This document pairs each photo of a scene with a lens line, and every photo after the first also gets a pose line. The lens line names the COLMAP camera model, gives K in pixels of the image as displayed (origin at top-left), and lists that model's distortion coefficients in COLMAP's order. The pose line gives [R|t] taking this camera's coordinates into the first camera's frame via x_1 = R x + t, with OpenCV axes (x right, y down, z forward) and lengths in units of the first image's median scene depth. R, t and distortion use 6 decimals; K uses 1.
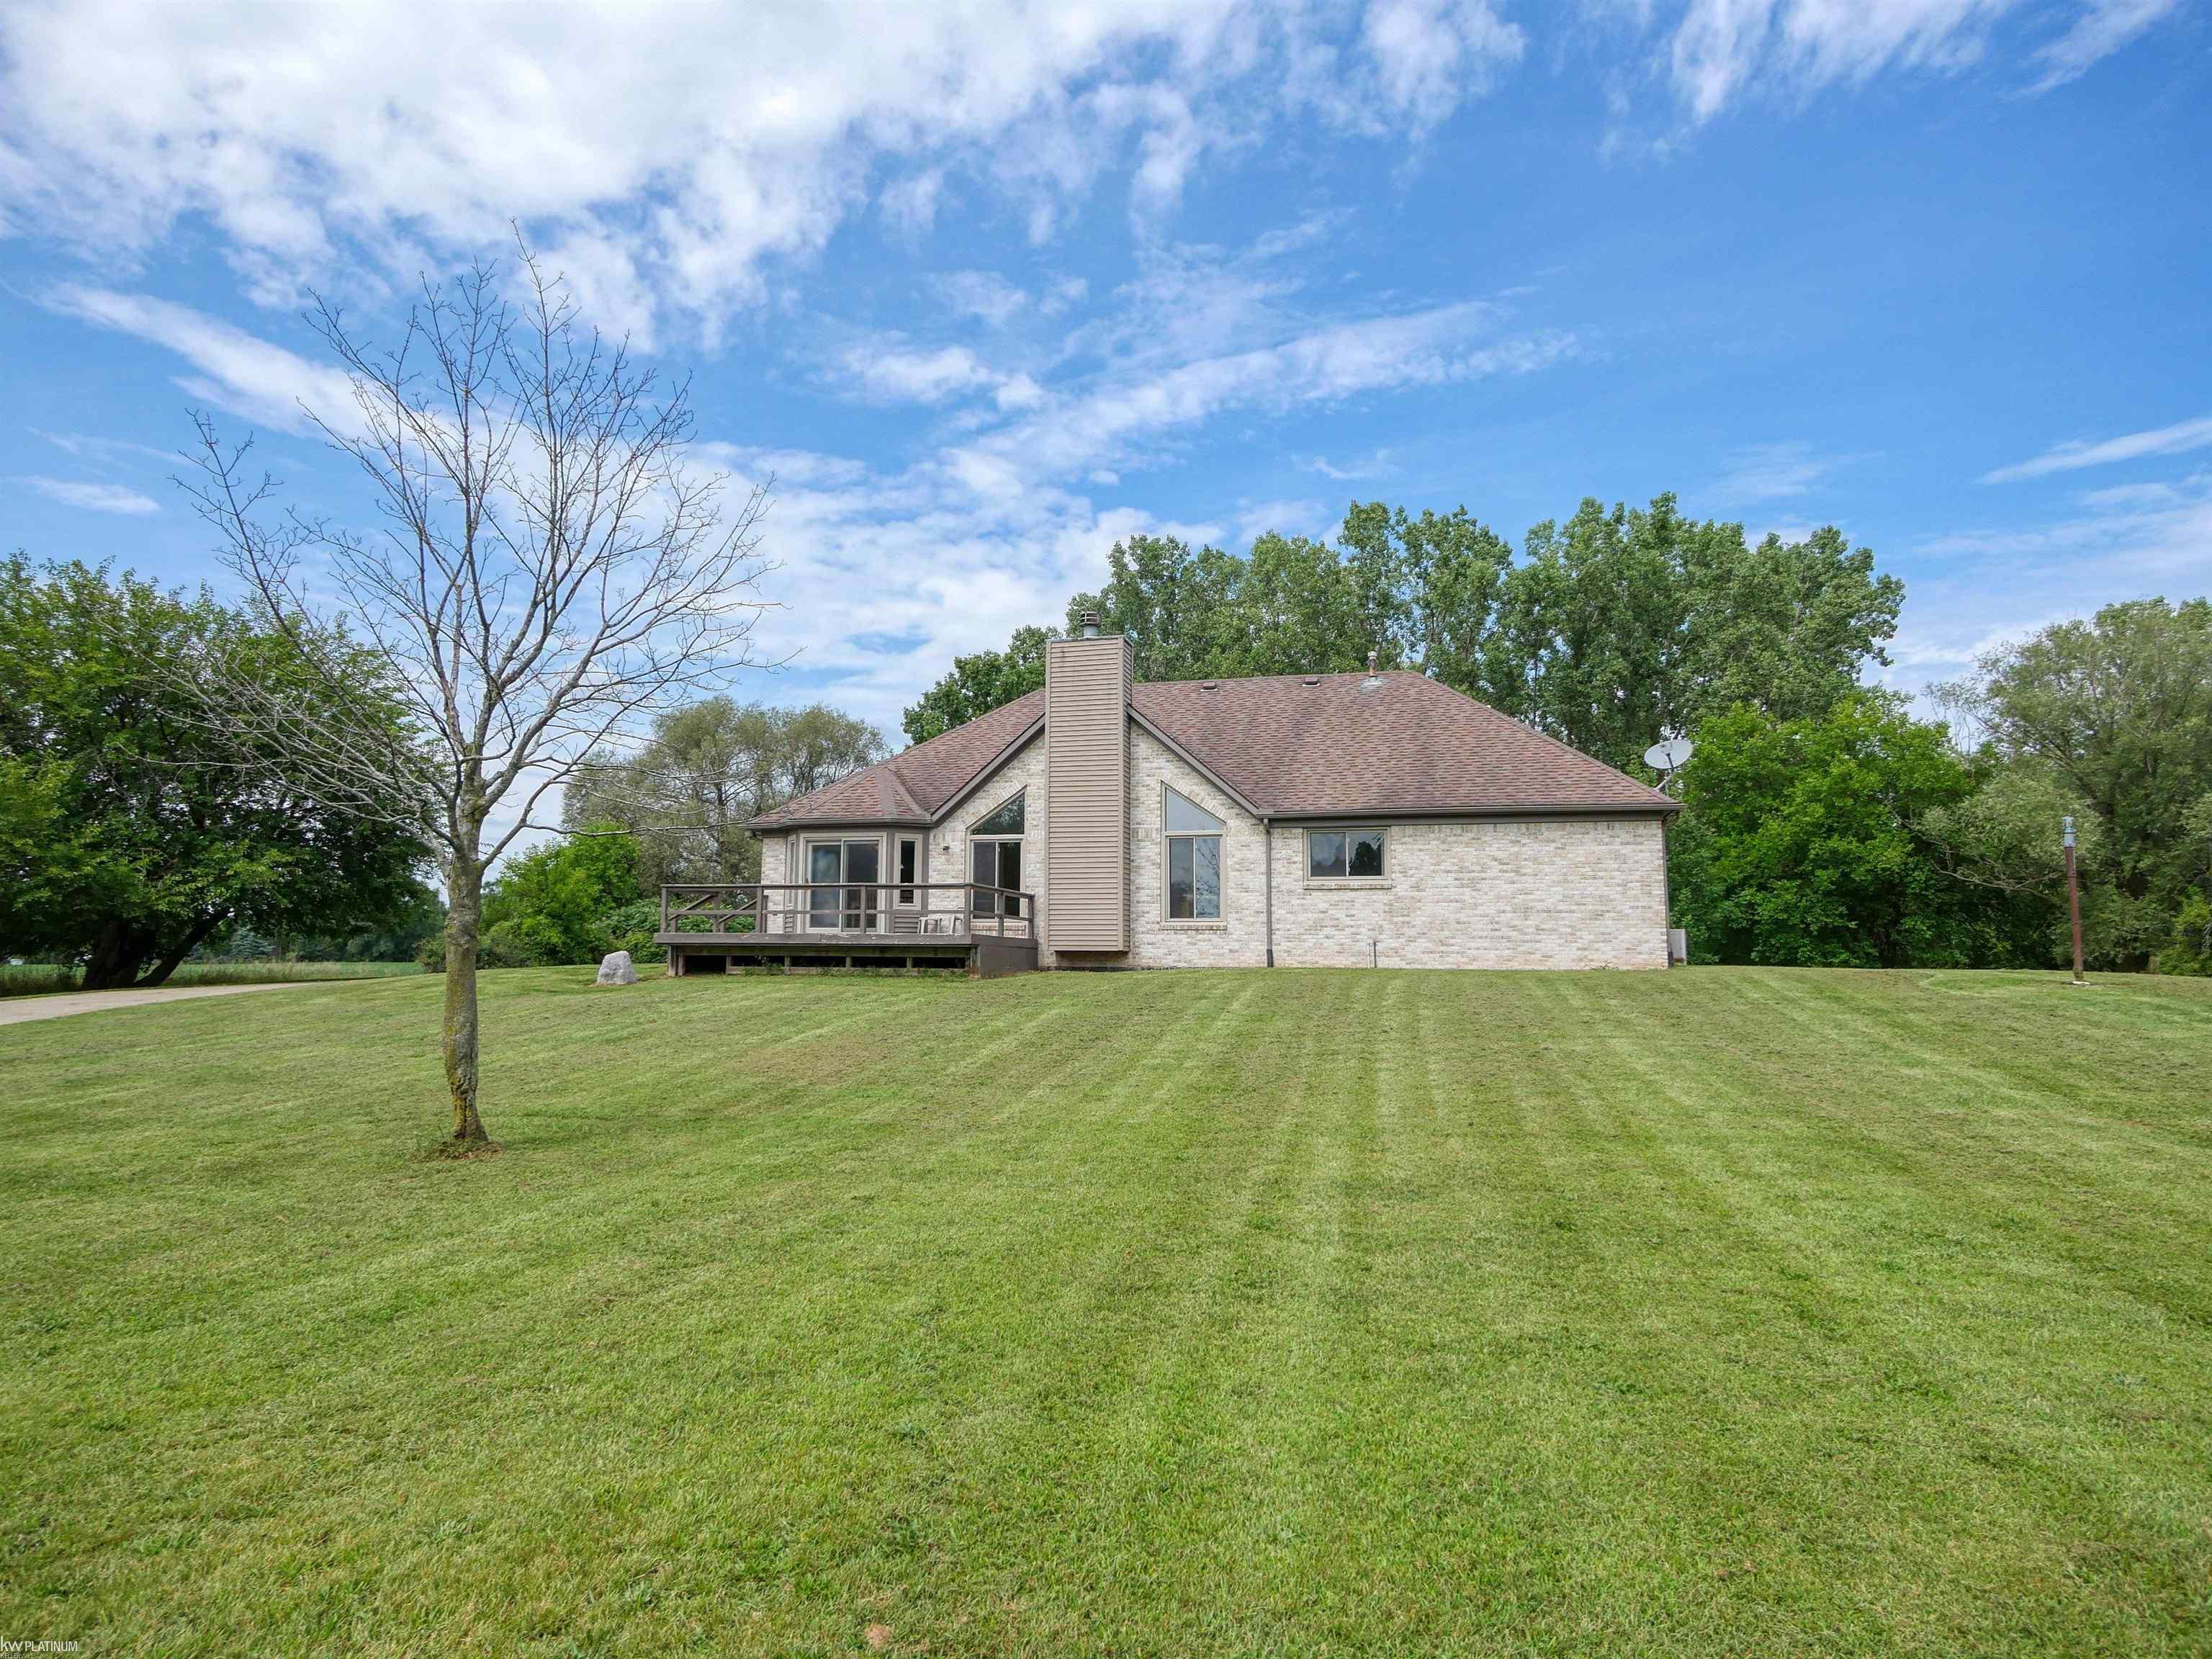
lens RADIAL K [[1332.3, 0, 1082.7], [0, 1332.3, 751.5], [0, 0, 1]] dist [0.001245, 0.001767]
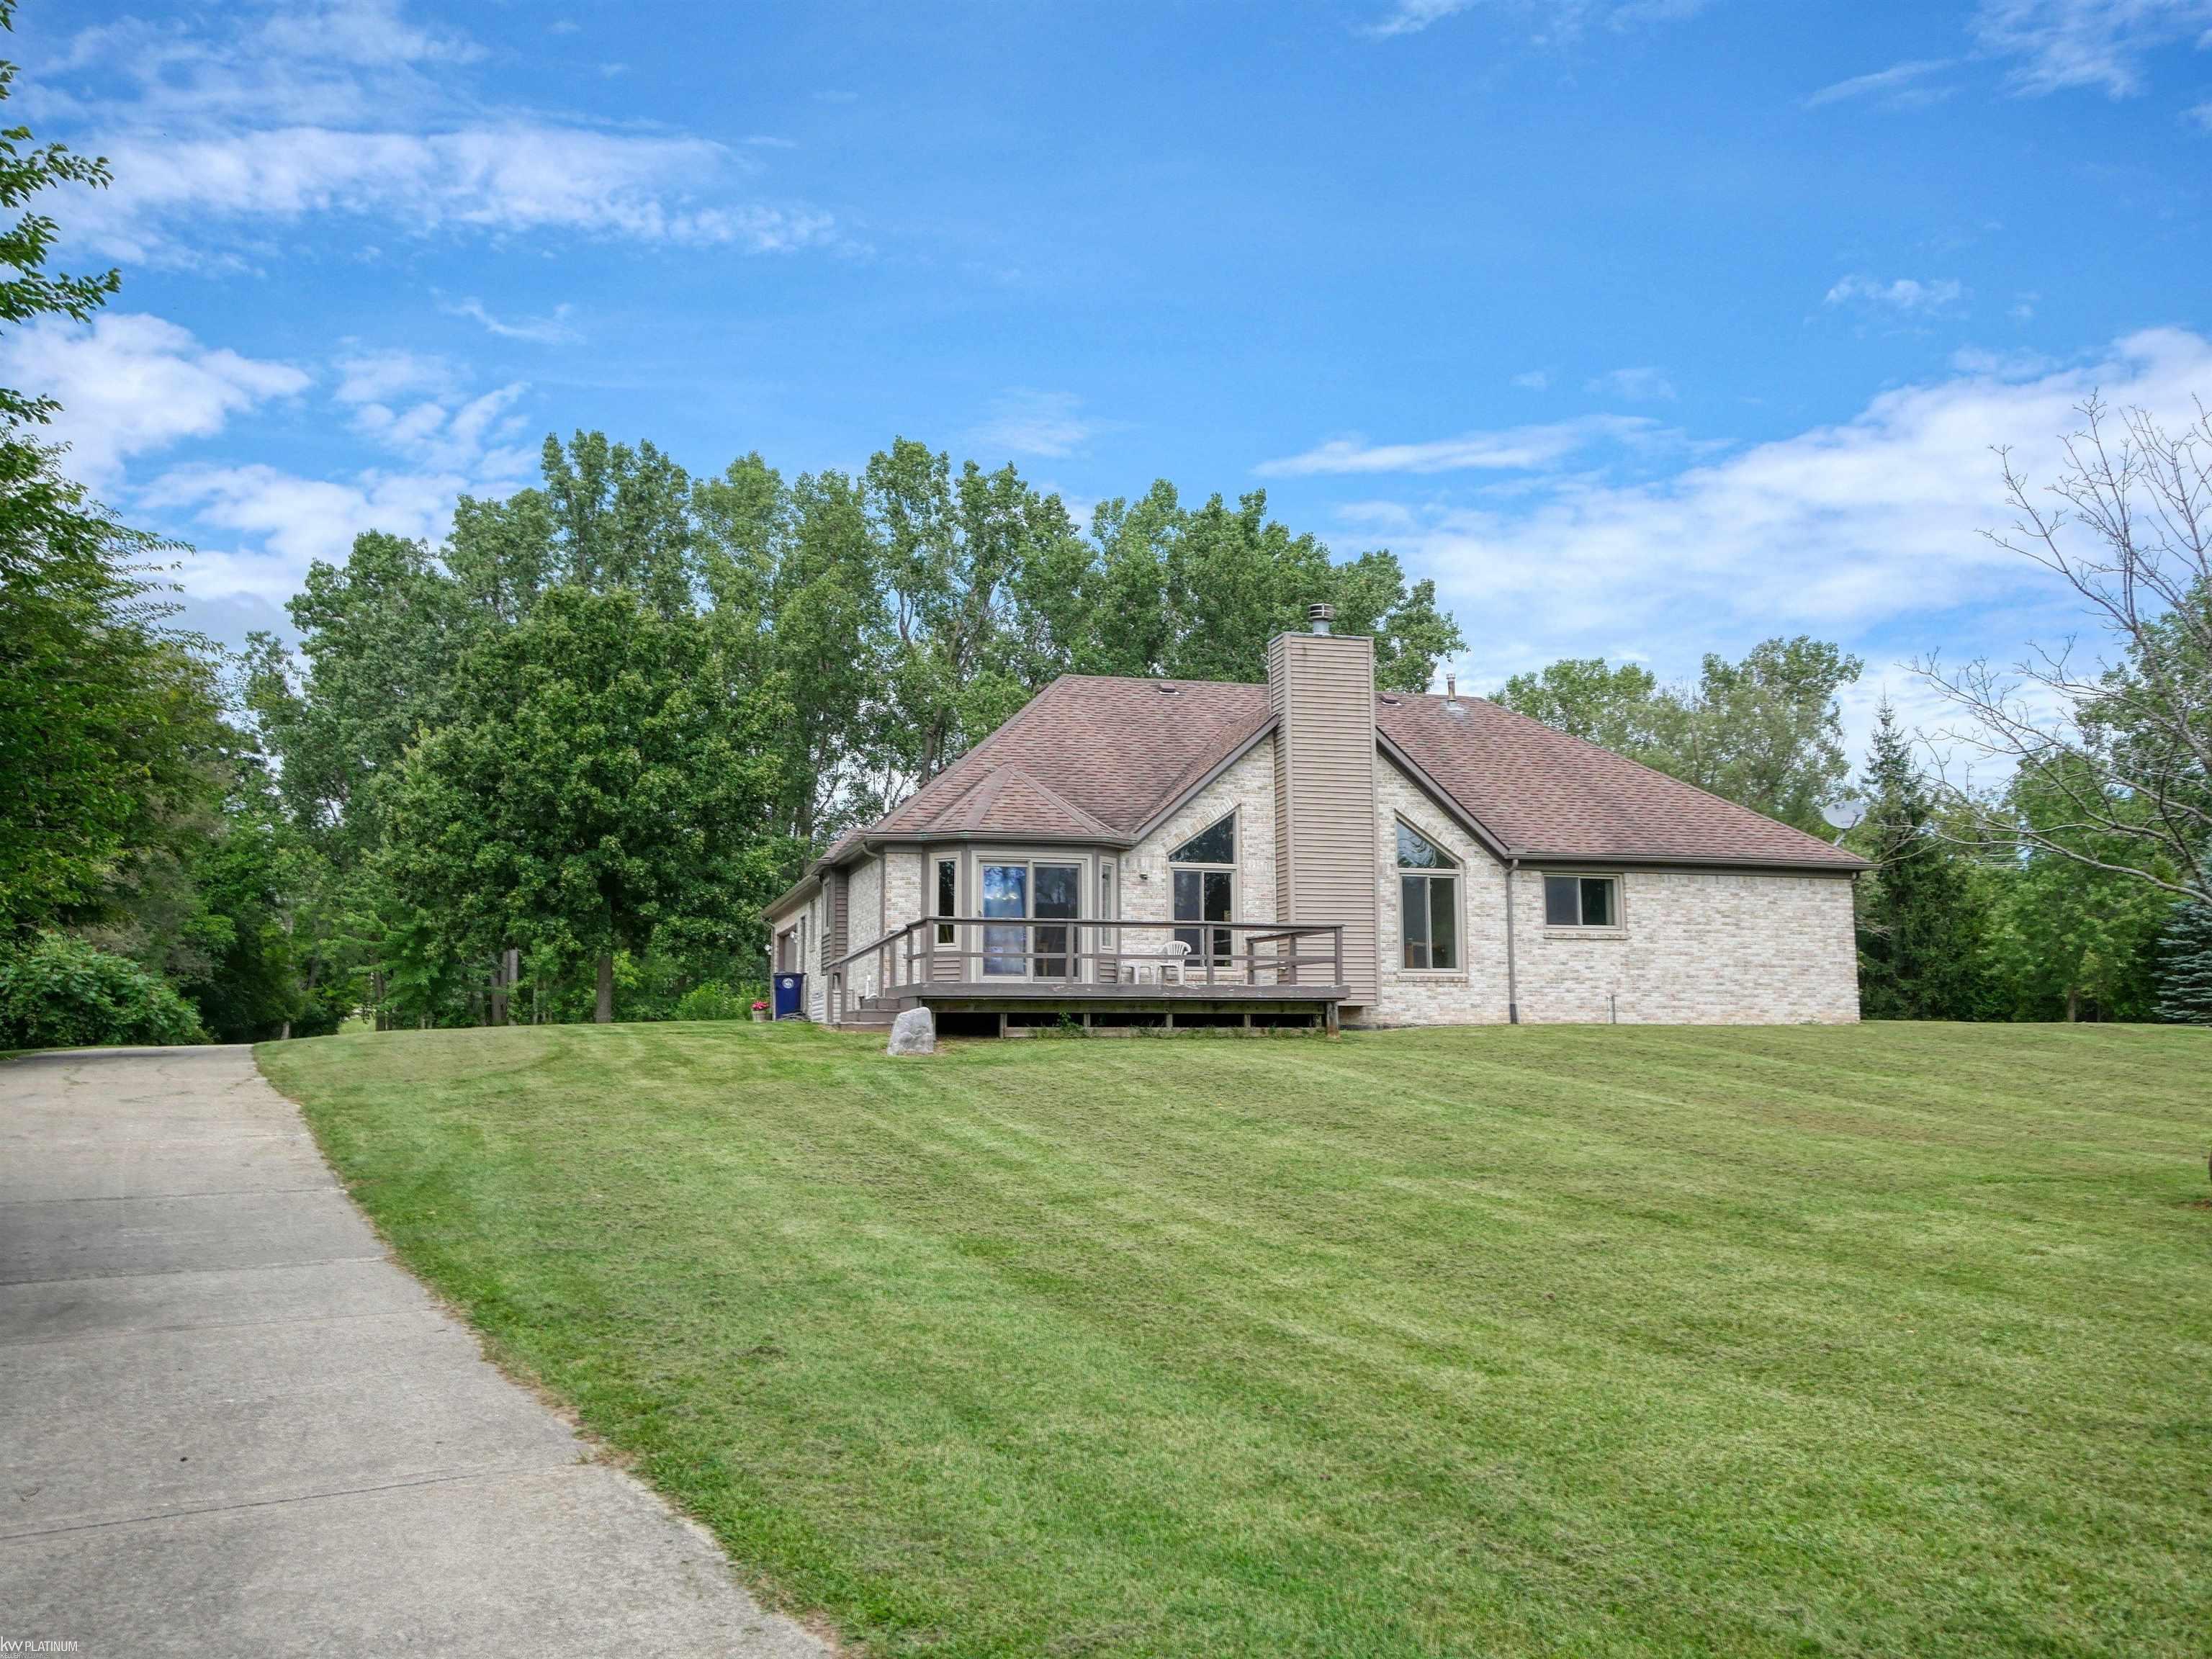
lens RADIAL K [[1776.6, 0, 1104.6], [0, 1776.6, 829.8], [0, 0, 1]] dist [0.011727, 0.008373]
pose [[0.858161, 0.049053, 0.511032, -0.672311], [-0.075727, 0.996631, 0.031501, 0.013410], [-0.507765, -0.065732, 0.858985, 0.108947]]
